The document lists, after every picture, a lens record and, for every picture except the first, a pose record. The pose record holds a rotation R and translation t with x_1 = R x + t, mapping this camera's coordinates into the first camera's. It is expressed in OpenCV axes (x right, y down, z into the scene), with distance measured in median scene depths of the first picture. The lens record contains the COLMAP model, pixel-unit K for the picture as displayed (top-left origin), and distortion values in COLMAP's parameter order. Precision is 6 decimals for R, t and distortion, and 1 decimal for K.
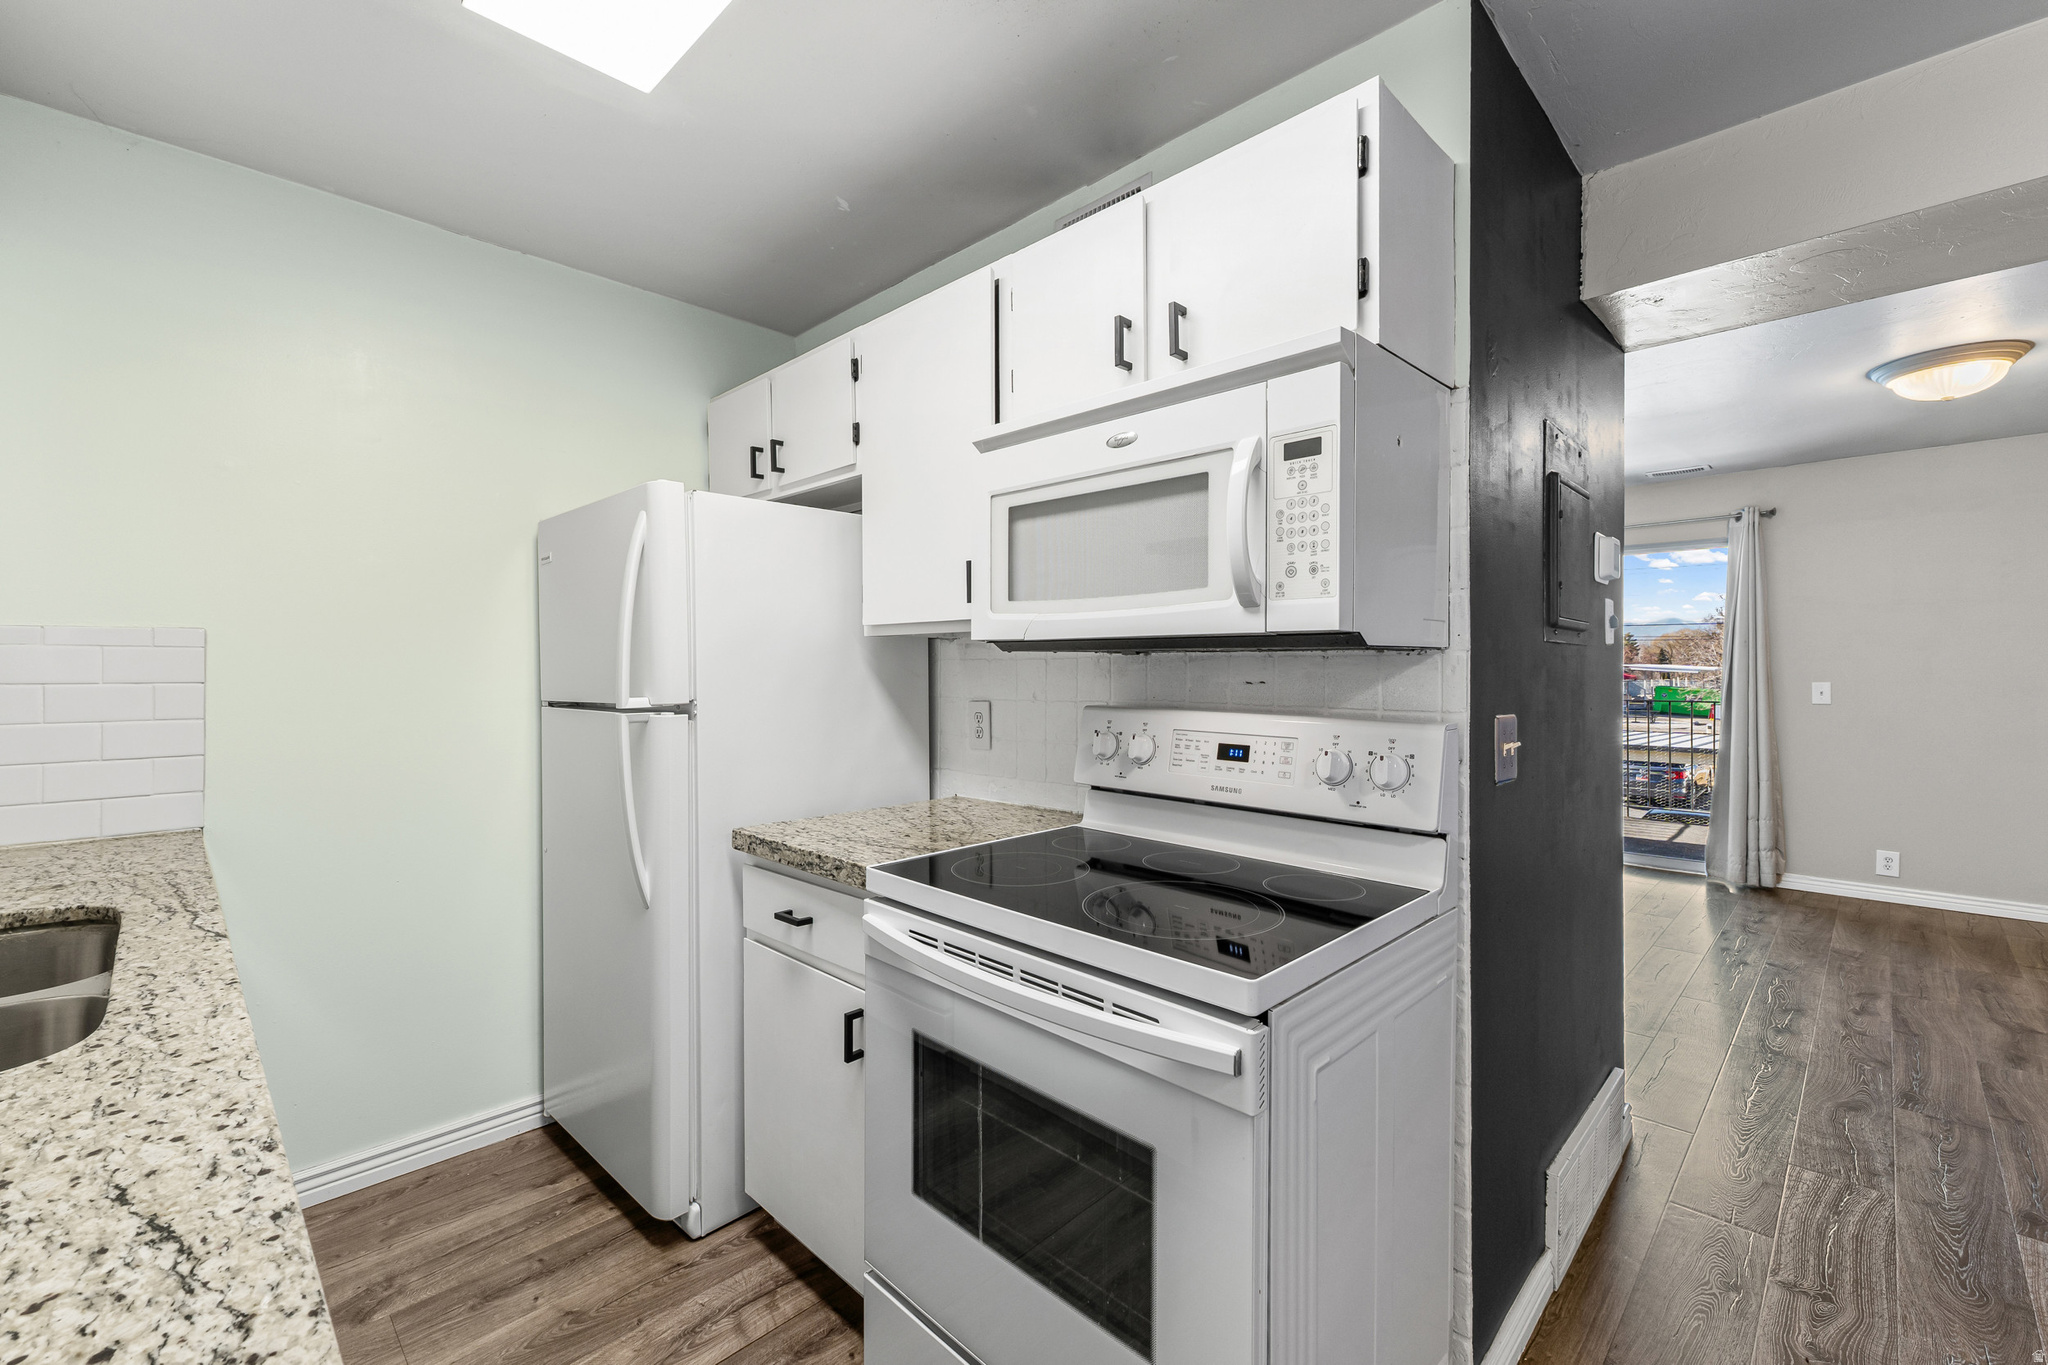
lens RADIAL K [[867.4, 0, 1028.0], [0, 867.4, 665.8], [0, 0, 1]] dist [0.007277, -0.000135]
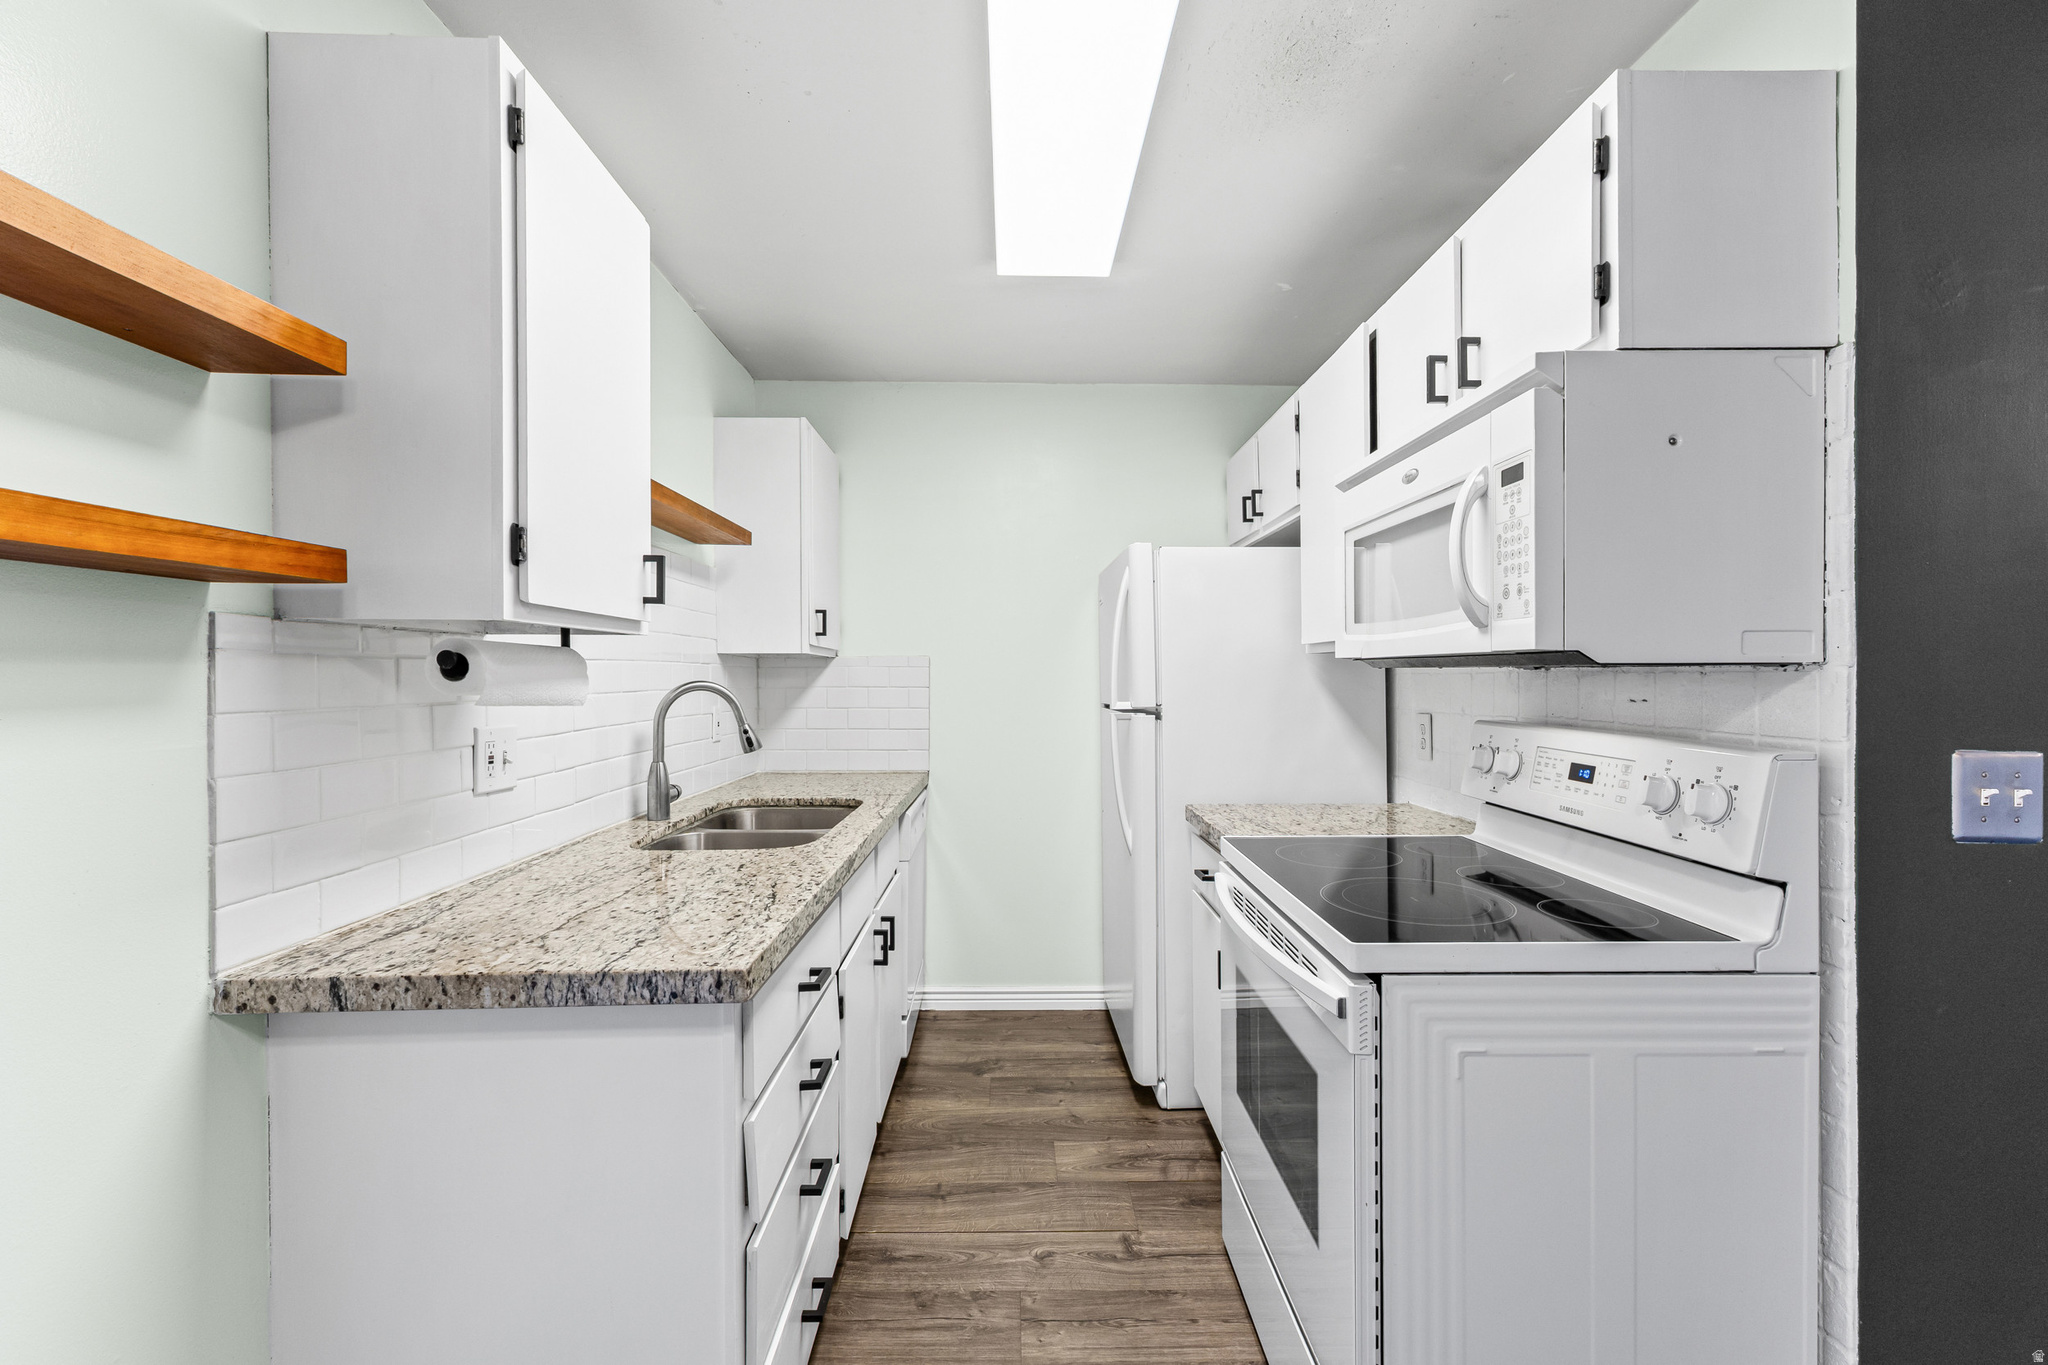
lens RADIAL K [[867.4, 0, 1022.7], [0, 867.4, 683.5], [0, 0, 1]] dist [0.007277, -0.000135]
pose [[0.712818, 0.007997, -0.701303, 0.446080], [-0.001271, 0.999948, 0.010111, -0.007069], [0.701348, -0.006316, 0.712792, -0.108463]]
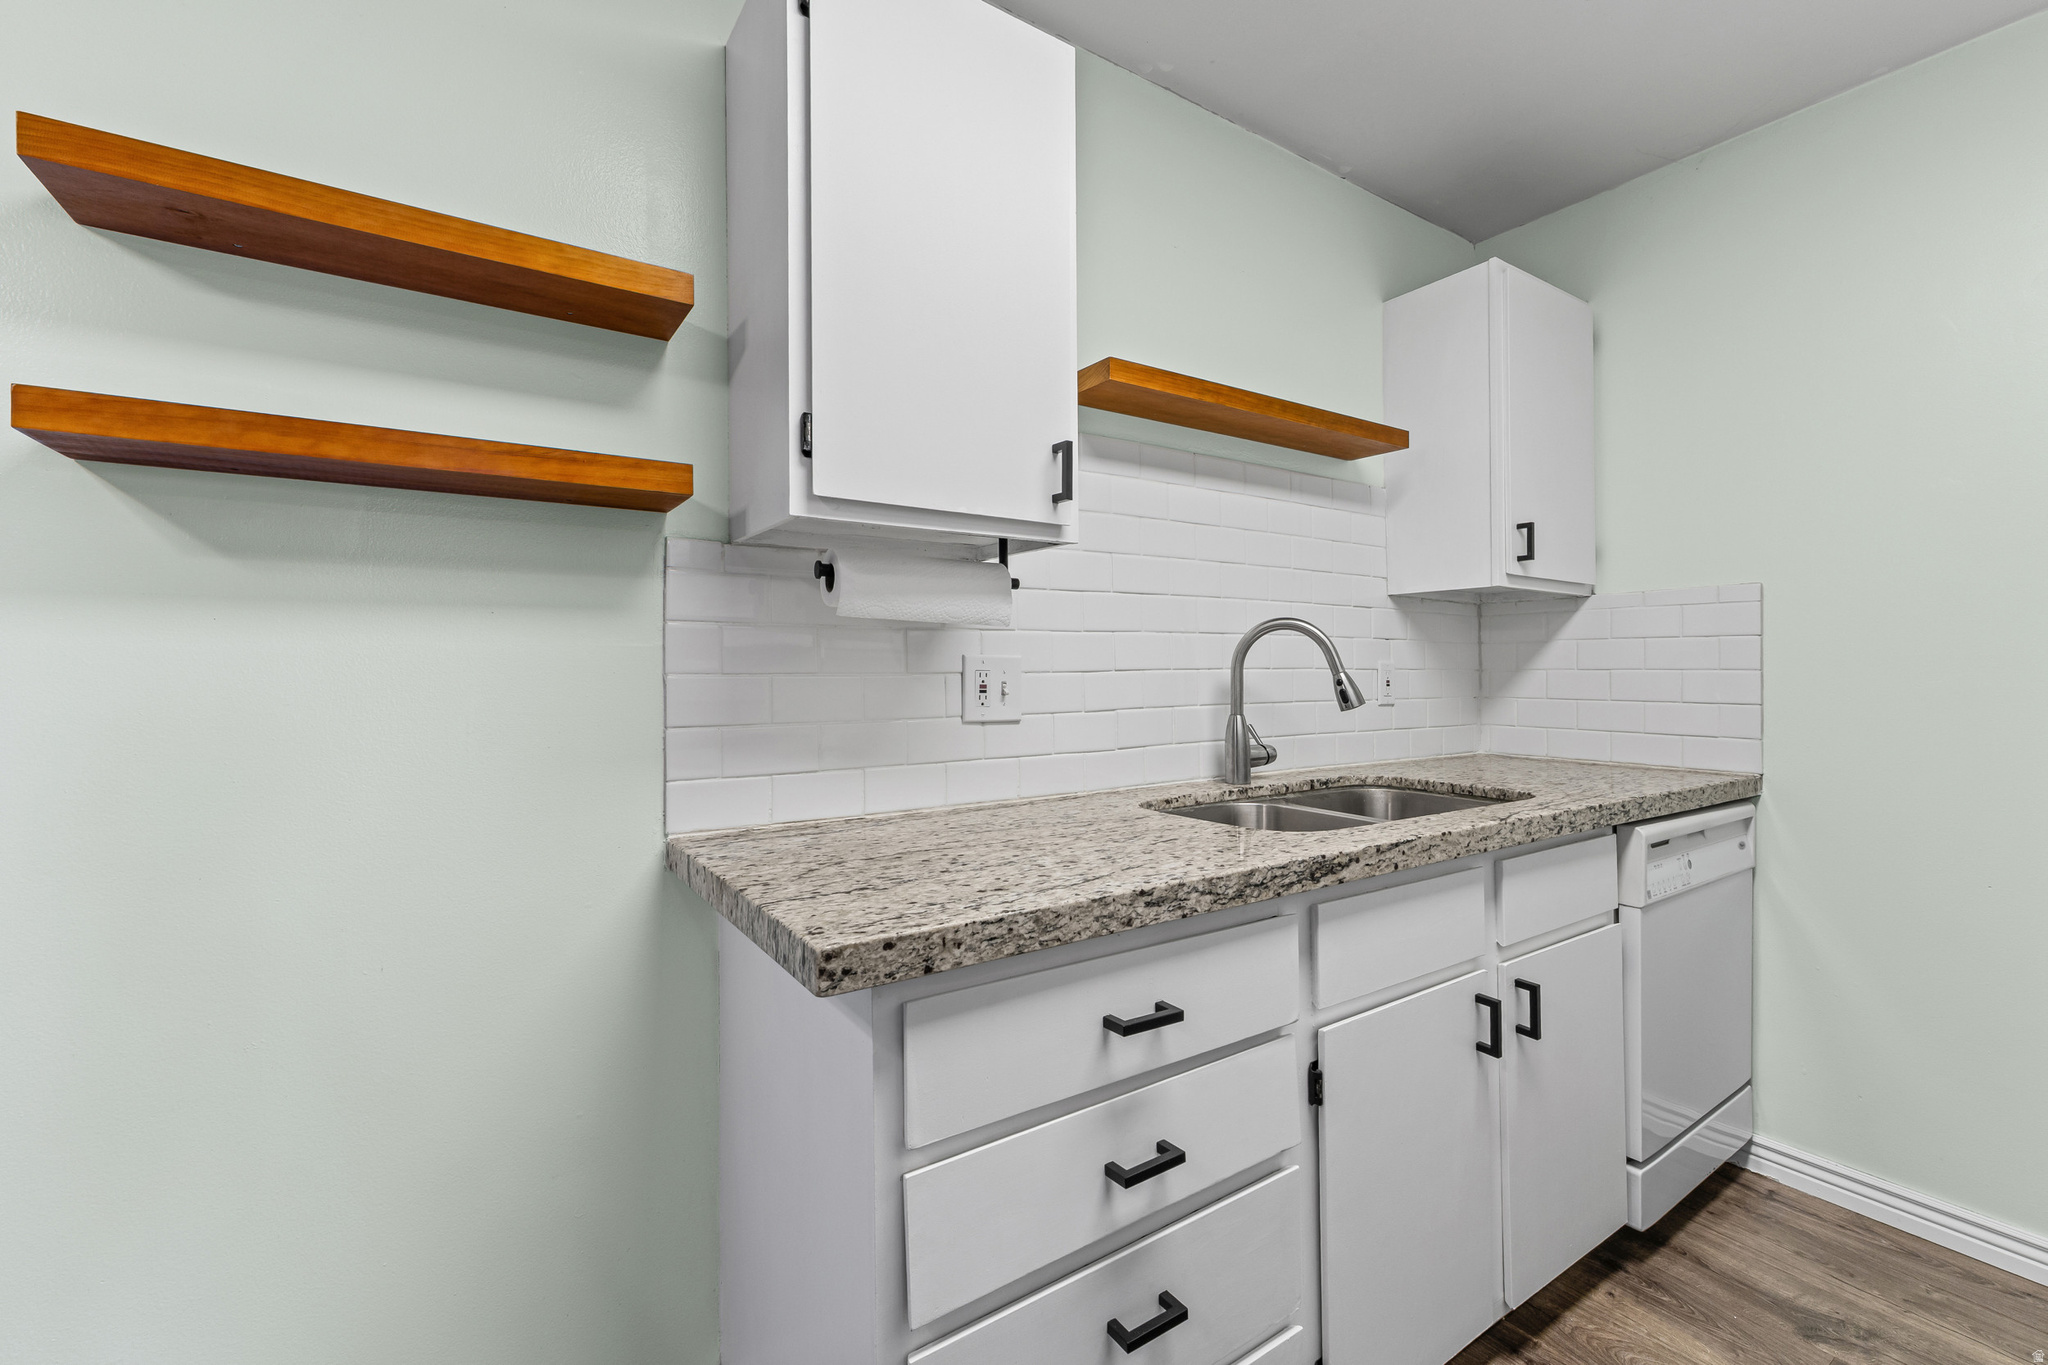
lens RADIAL K [[867.4, 0, 1026.5], [0, 867.4, 666.3], [0, 0, 1]] dist [0.007277, -0.000135]
pose [[-0.195484, -0.000562, -0.980707, 0.272868], [0.001848, 0.999998, -0.000941, 0.064047], [0.980705, -0.001996, -0.195483, 0.395398]]
